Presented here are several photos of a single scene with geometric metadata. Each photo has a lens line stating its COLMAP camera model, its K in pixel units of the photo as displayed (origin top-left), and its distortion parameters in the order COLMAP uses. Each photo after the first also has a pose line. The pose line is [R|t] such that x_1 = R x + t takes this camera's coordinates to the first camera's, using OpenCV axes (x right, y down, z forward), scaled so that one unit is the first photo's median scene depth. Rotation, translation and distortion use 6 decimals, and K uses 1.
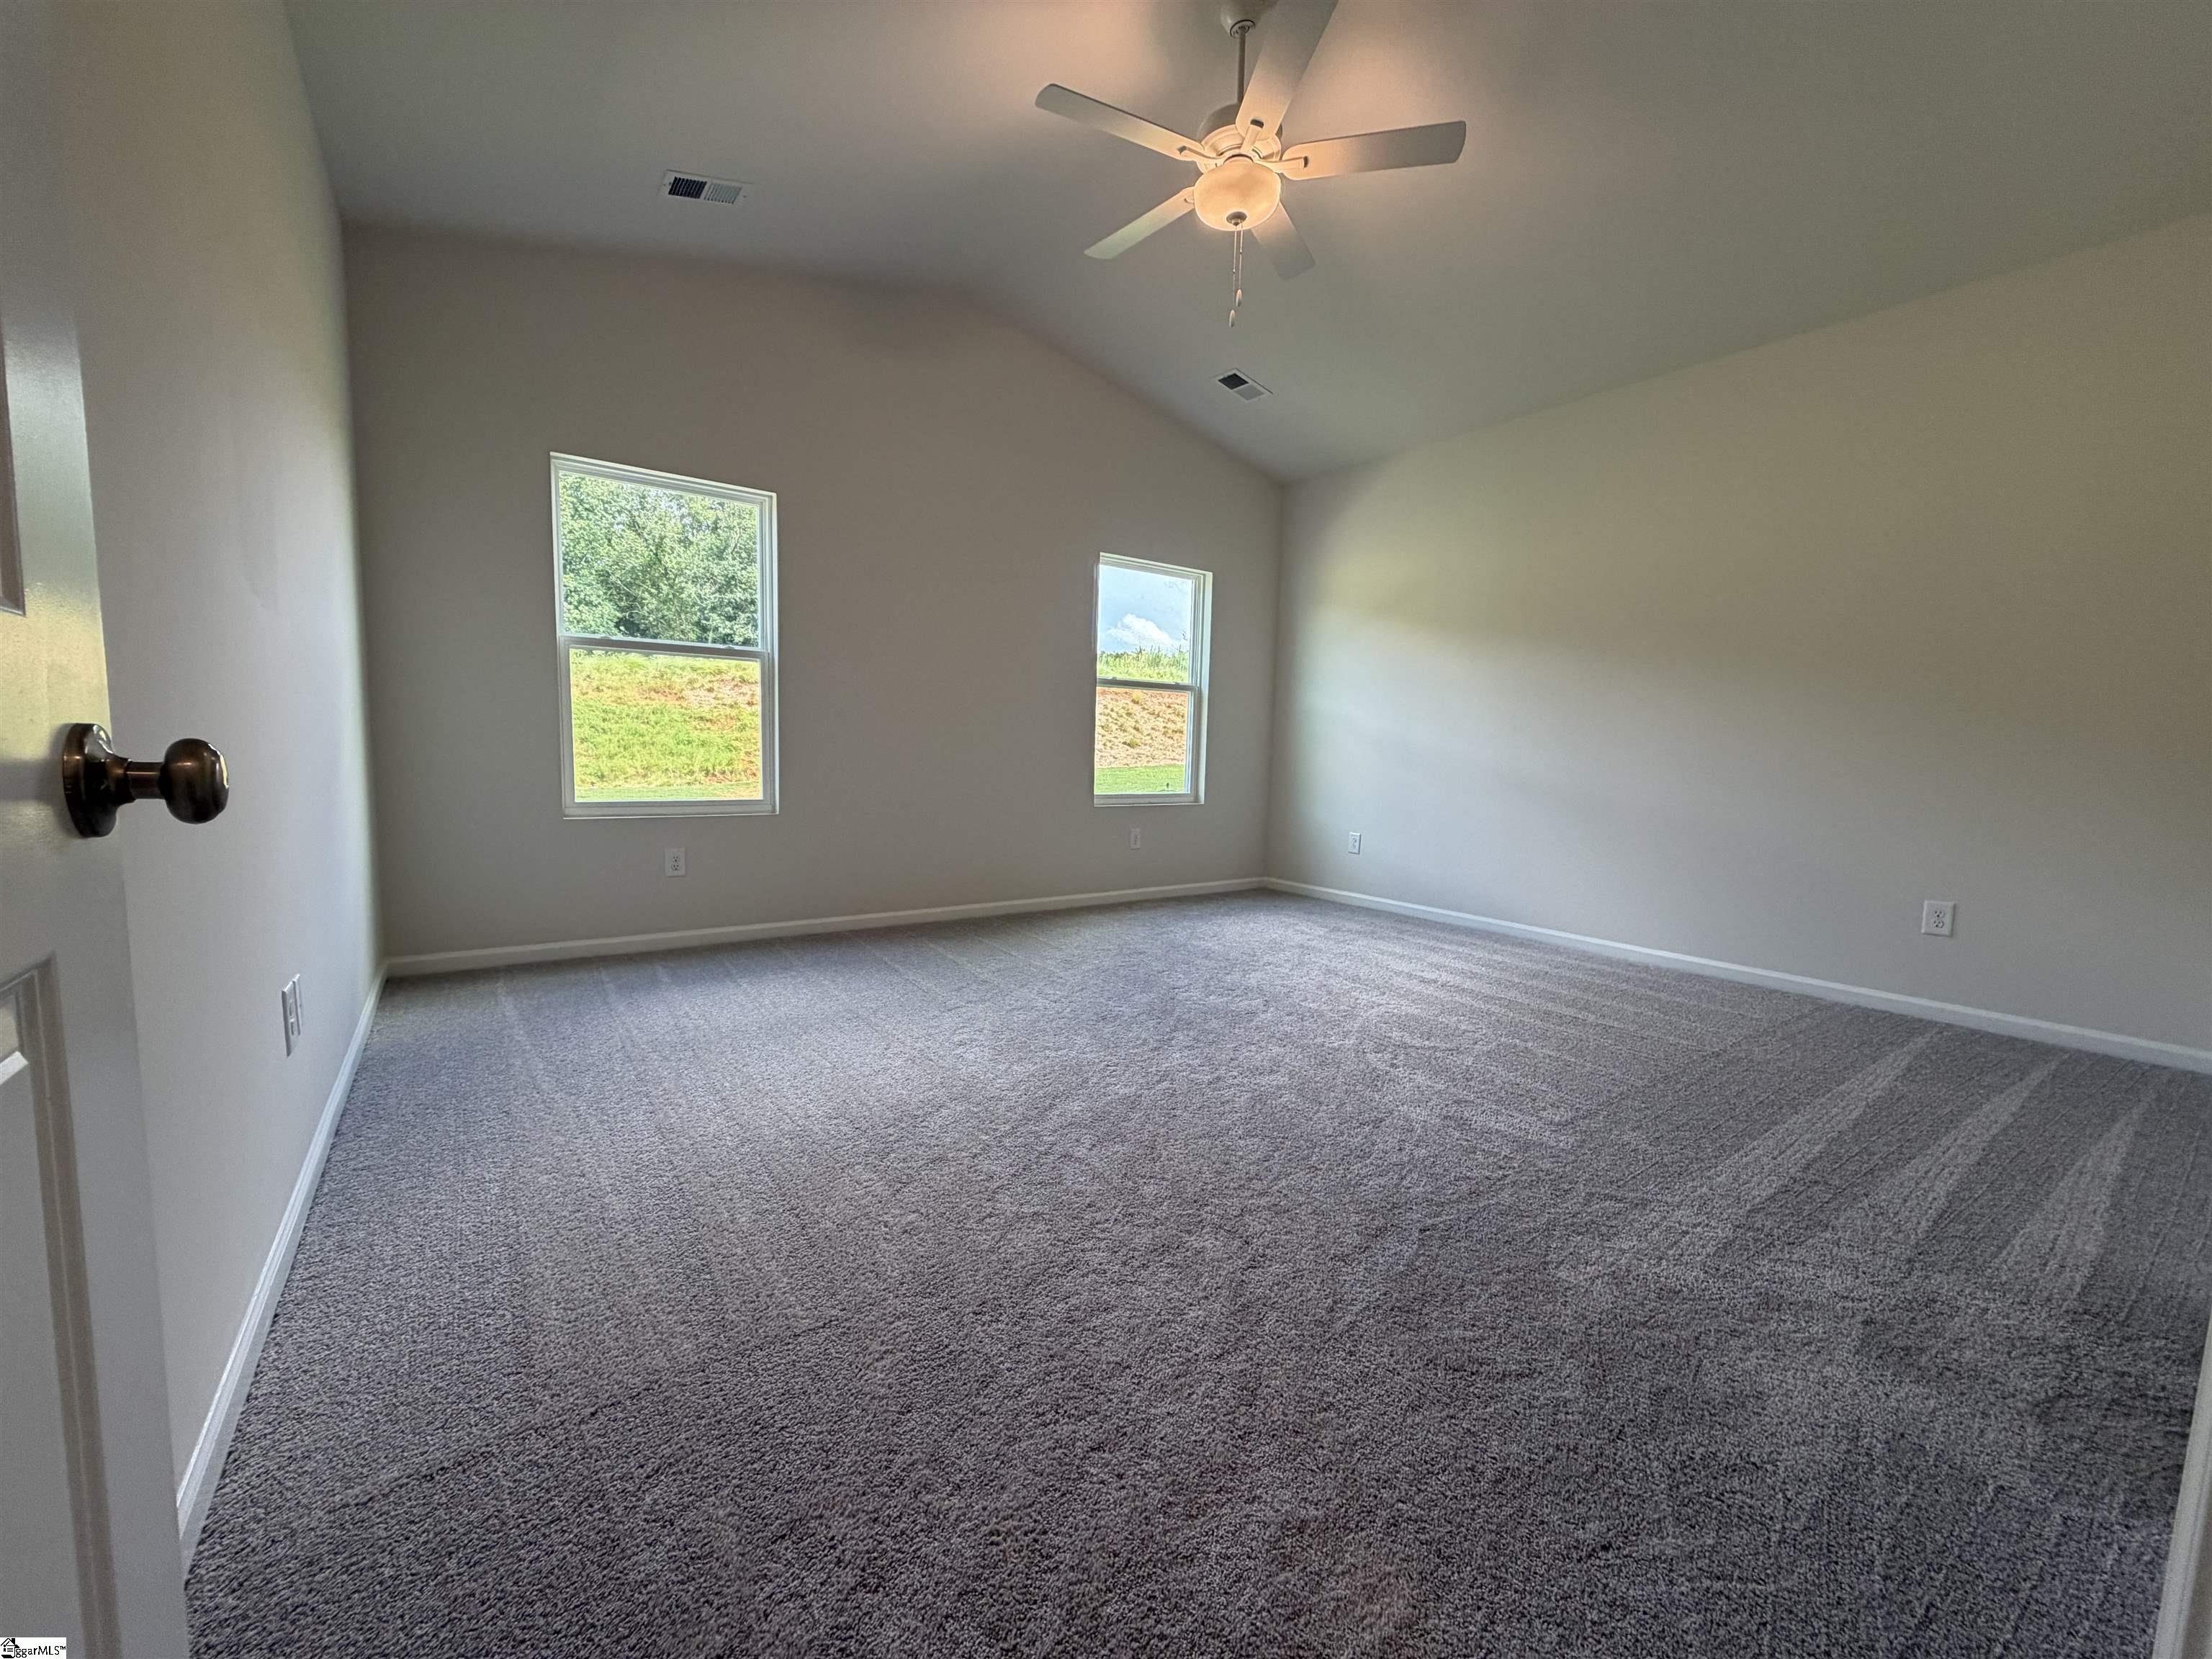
lens RADIAL K [[868.2, 0, 1104.1], [0, 868.2, 827.8], [0, 0, 1]] dist [-0.000086, 0.000033]
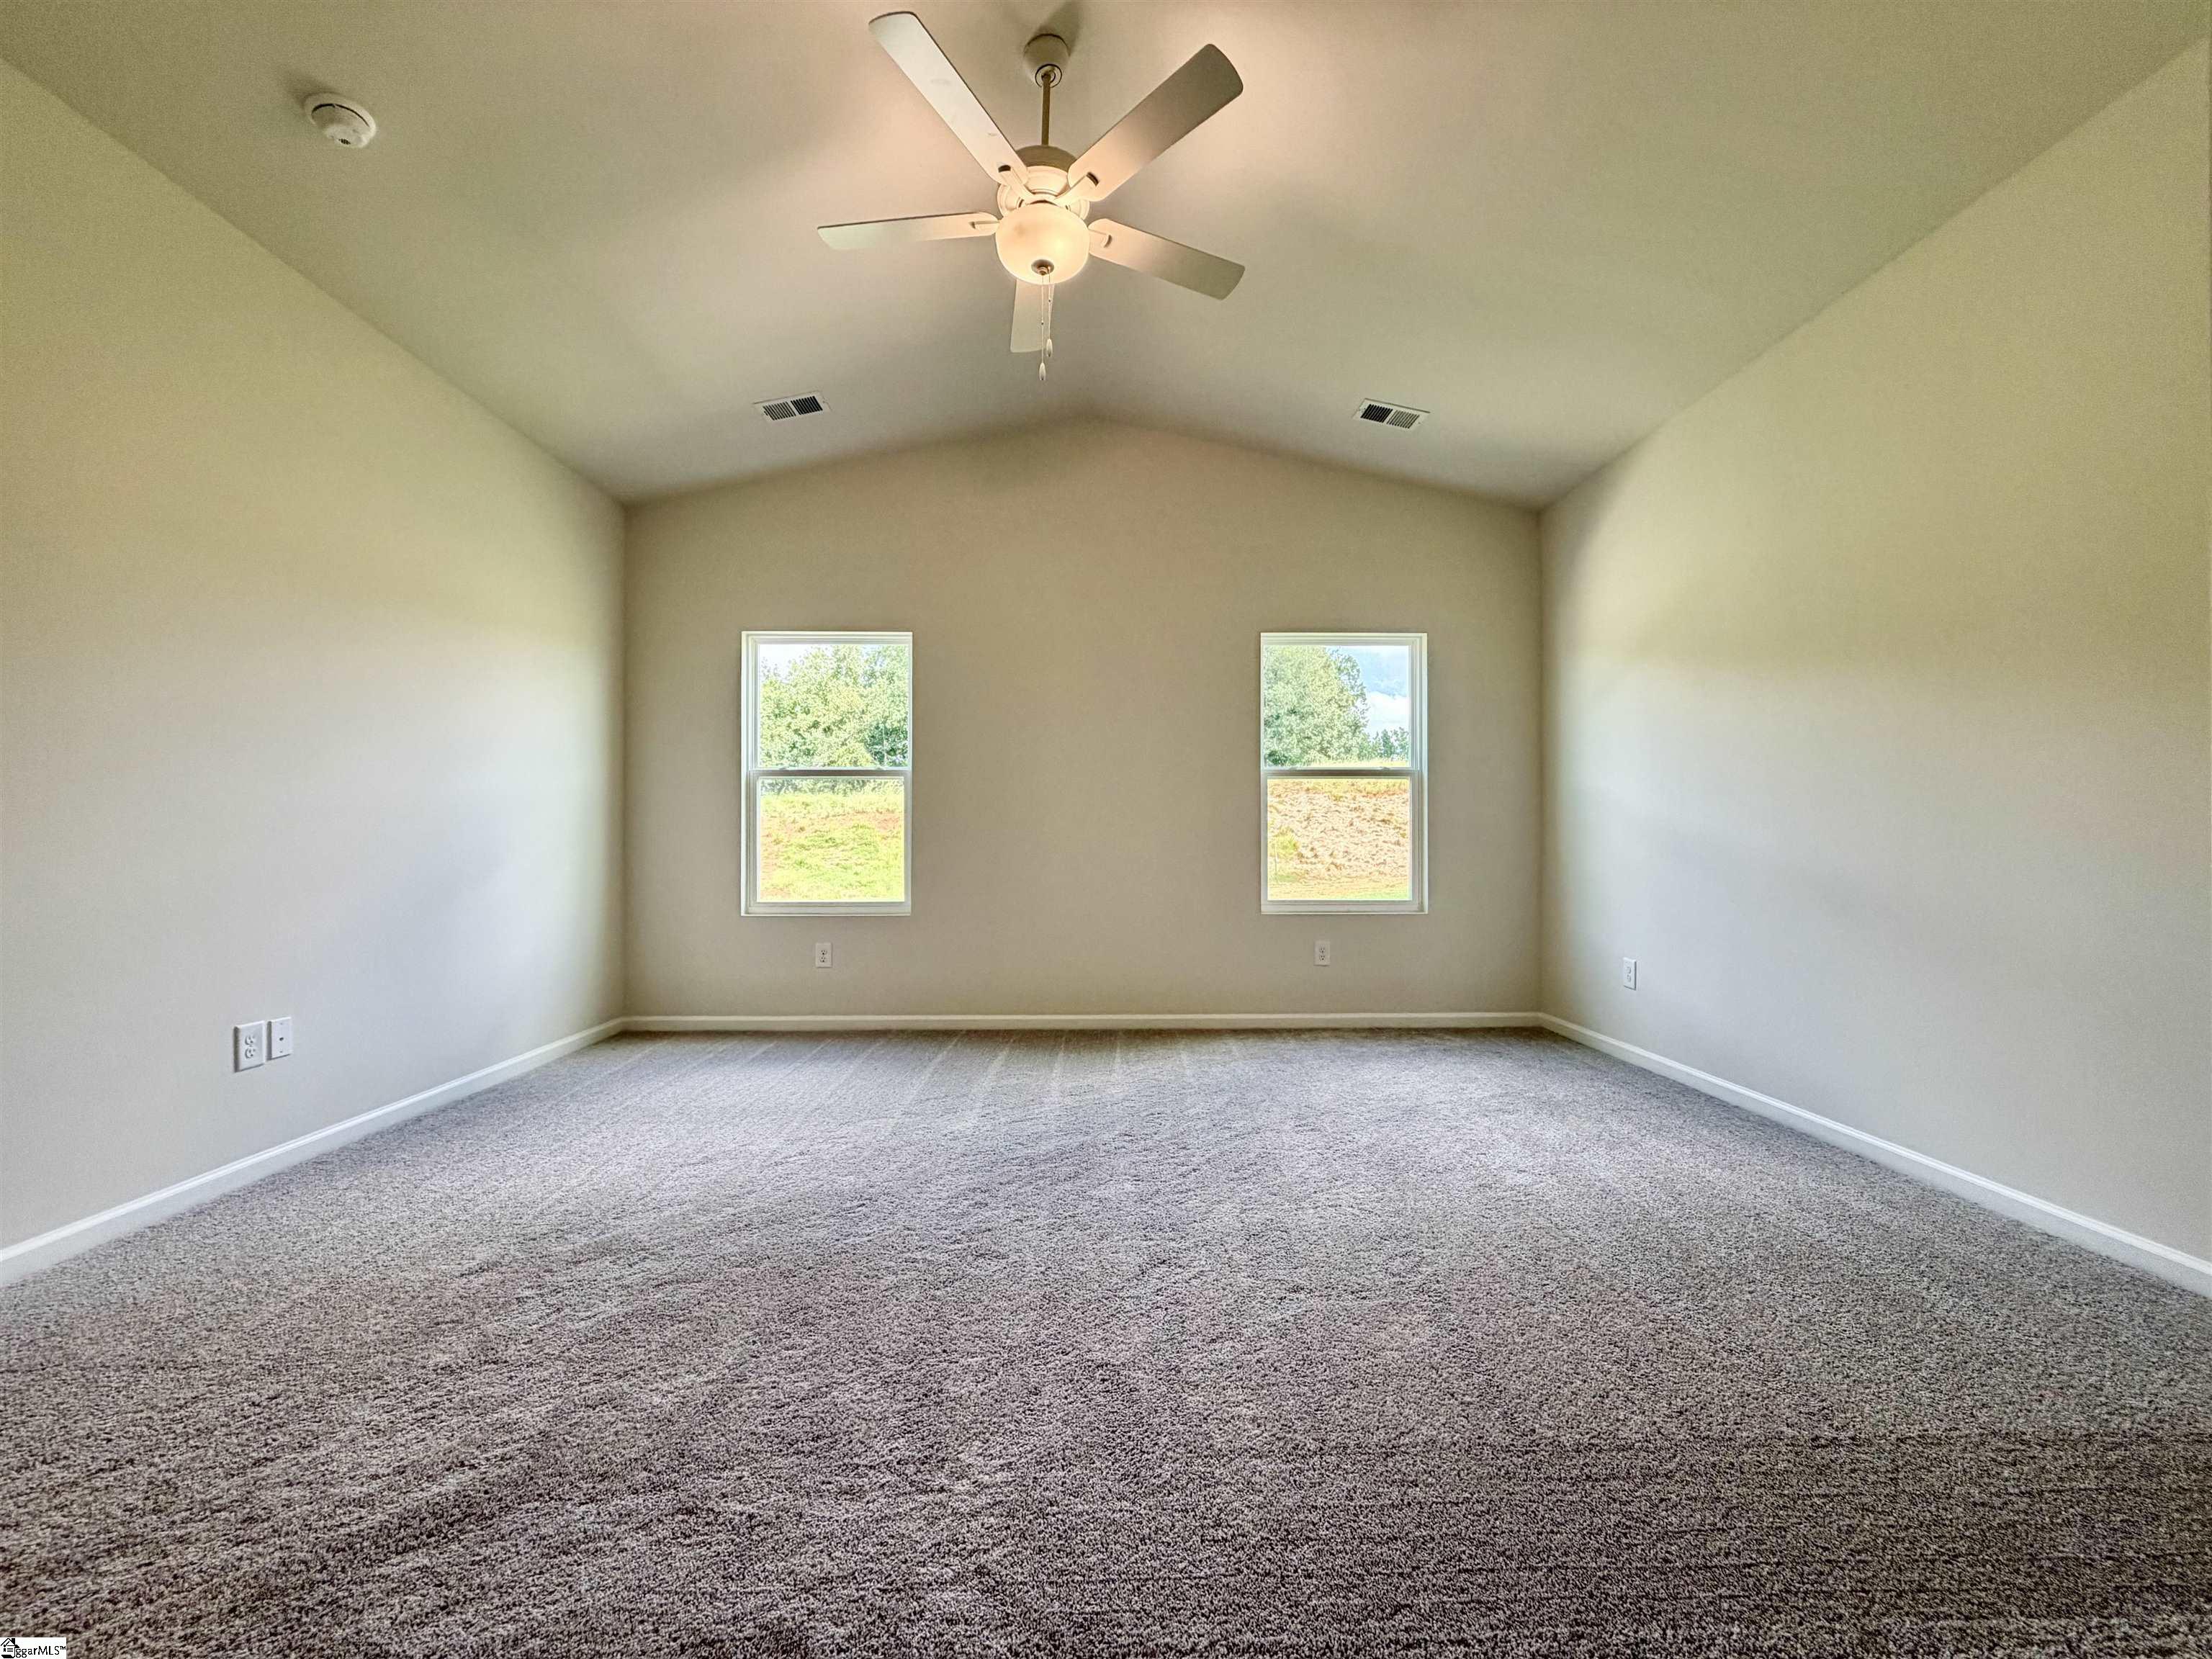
lens RADIAL K [[880.0, 0, 1099.1], [0, 880.0, 831.8], [0, 0, 1]] dist [0.000998, 0.000360]
pose [[0.822805, -0.029584, -0.567554, 0.455985], [-0.030008, 0.994990, -0.095369, -0.021996], [0.567532, 0.095501, 0.817794, 0.209722]]
